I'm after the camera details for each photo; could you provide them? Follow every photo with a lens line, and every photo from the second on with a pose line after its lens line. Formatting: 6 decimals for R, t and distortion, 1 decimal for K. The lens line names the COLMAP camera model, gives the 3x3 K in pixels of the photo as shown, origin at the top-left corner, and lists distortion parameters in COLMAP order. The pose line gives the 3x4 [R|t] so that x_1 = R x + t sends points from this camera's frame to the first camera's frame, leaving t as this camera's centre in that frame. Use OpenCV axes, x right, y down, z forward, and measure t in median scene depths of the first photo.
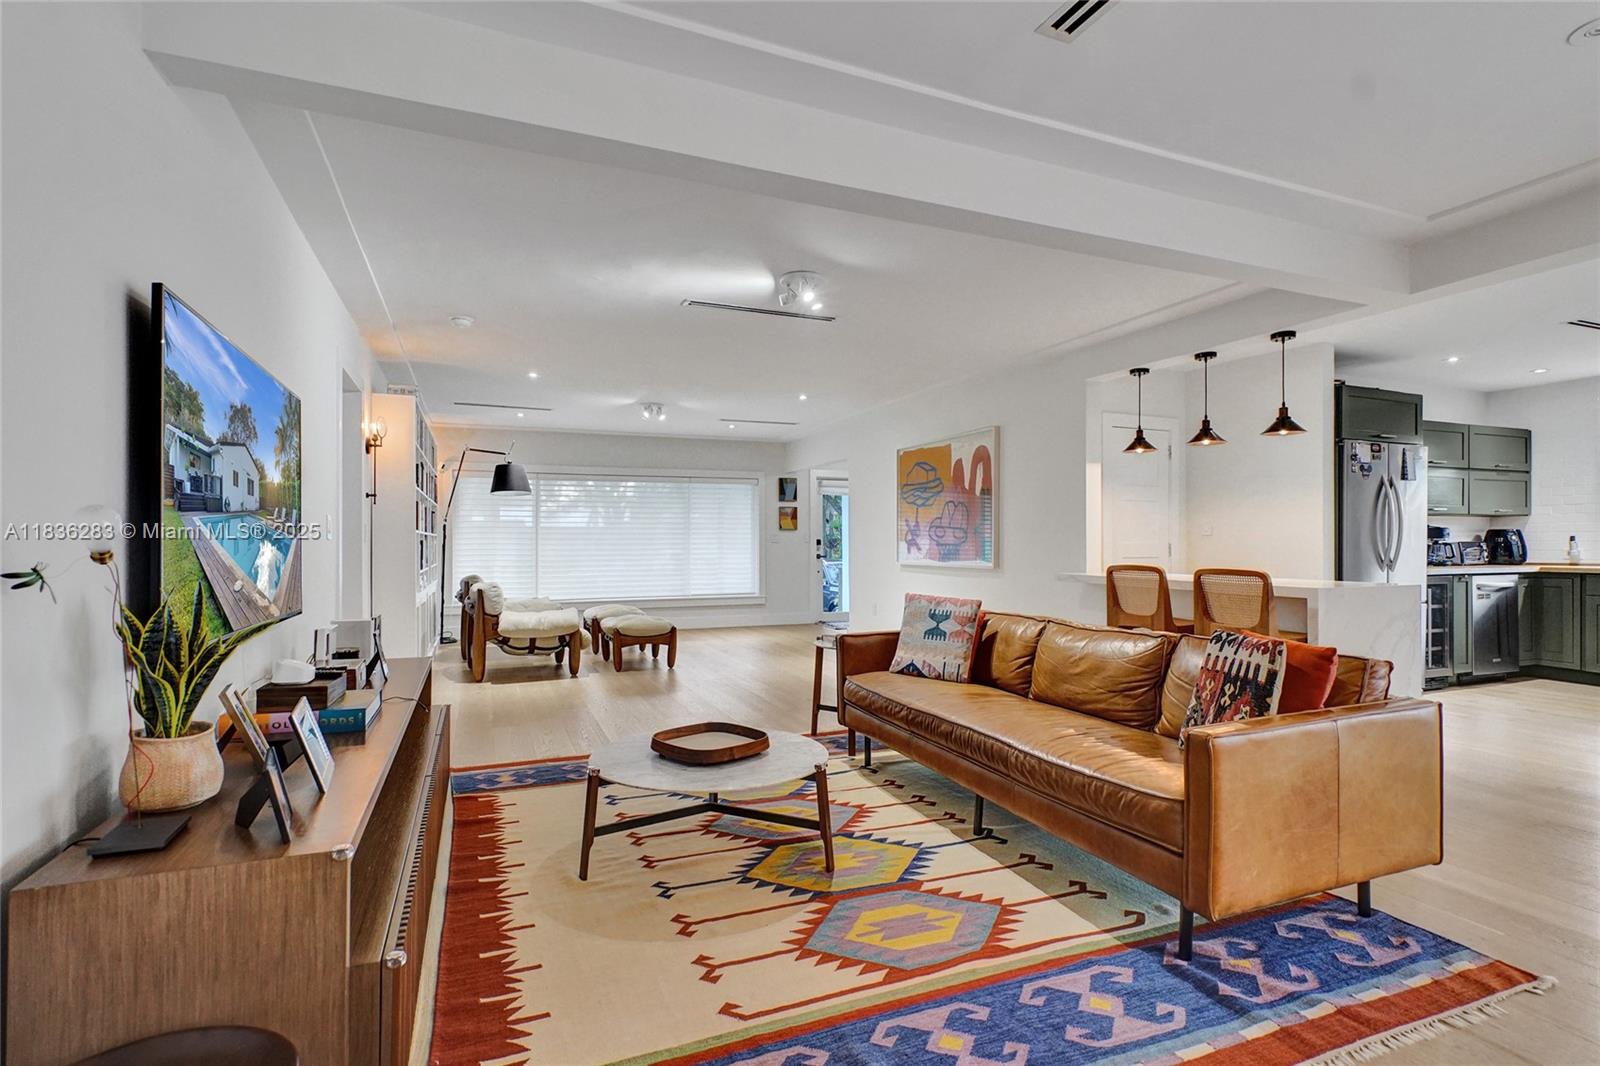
lens RADIAL K [[760.6, 0, 803.2], [0, 760.6, 541.7], [0, 0, 1]] dist [-0.001024, -0.000141]
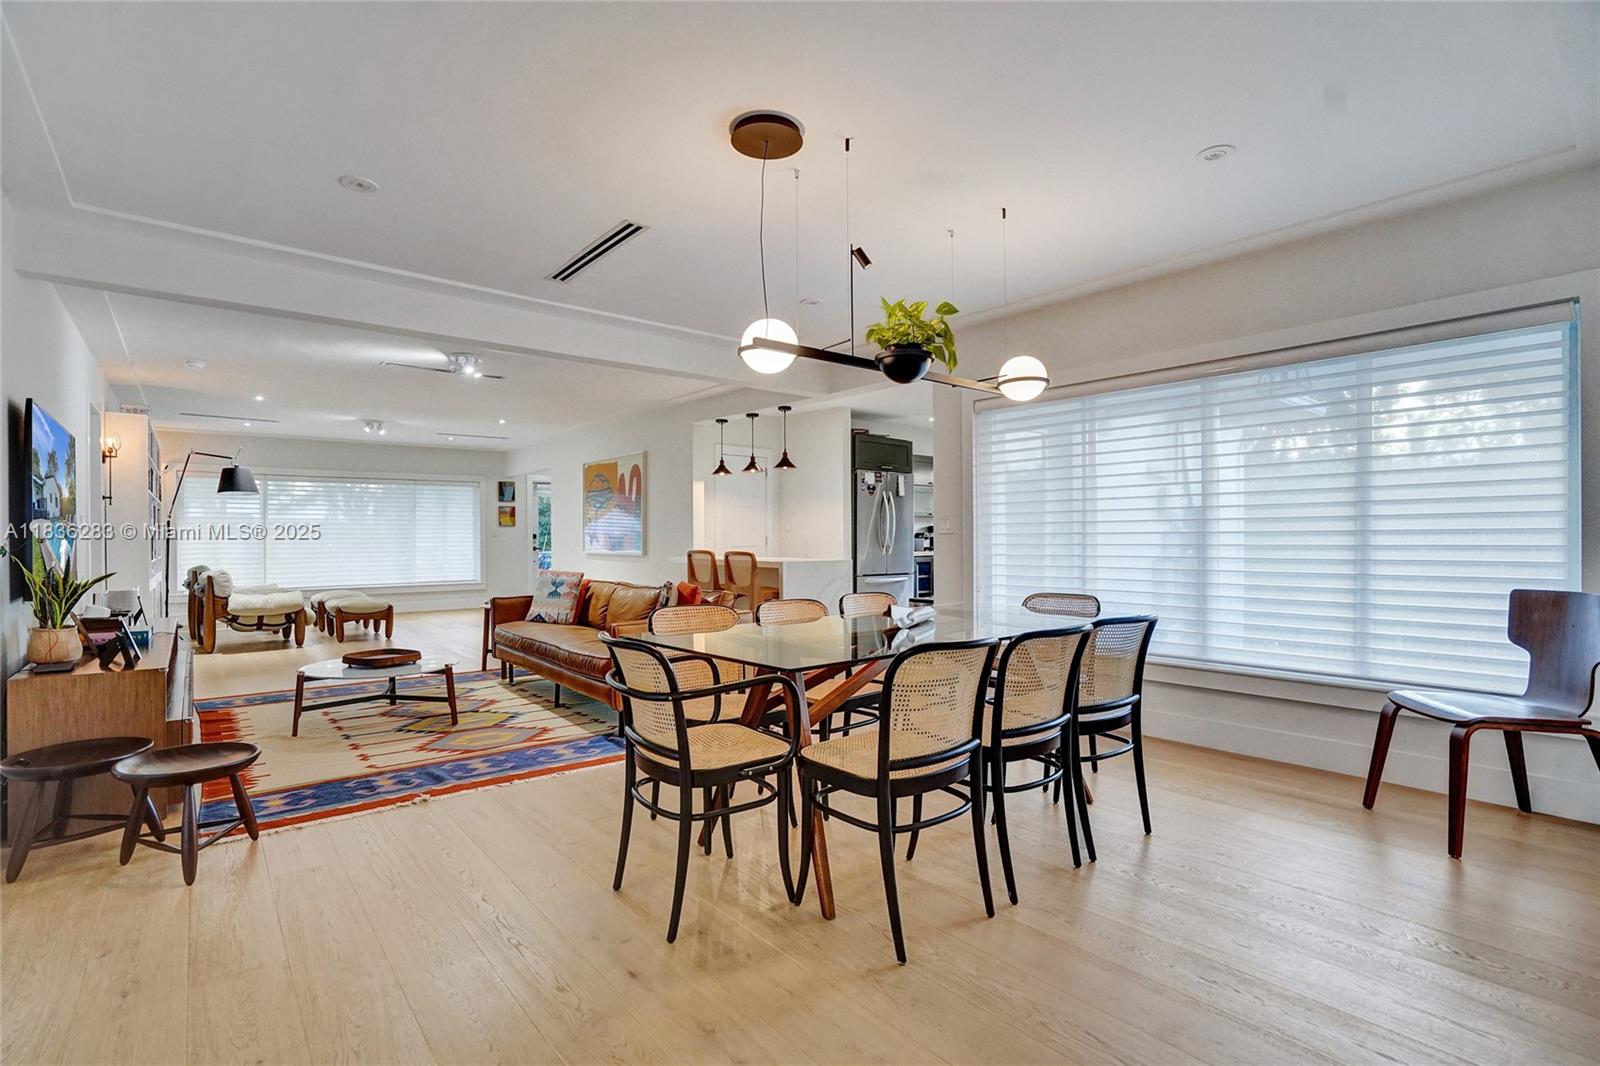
lens RADIAL K [[750.7, 0, 800.3], [0, 750.7, 543.4], [0, 0, 1]] dist [-0.054027, 0.024968]
pose [[0.958069, -0.003841, 0.286513, 0.143956], [0.001207, 0.999955, 0.009368, 0.002049], [-0.286537, -0.008629, 0.958030, -0.393977]]
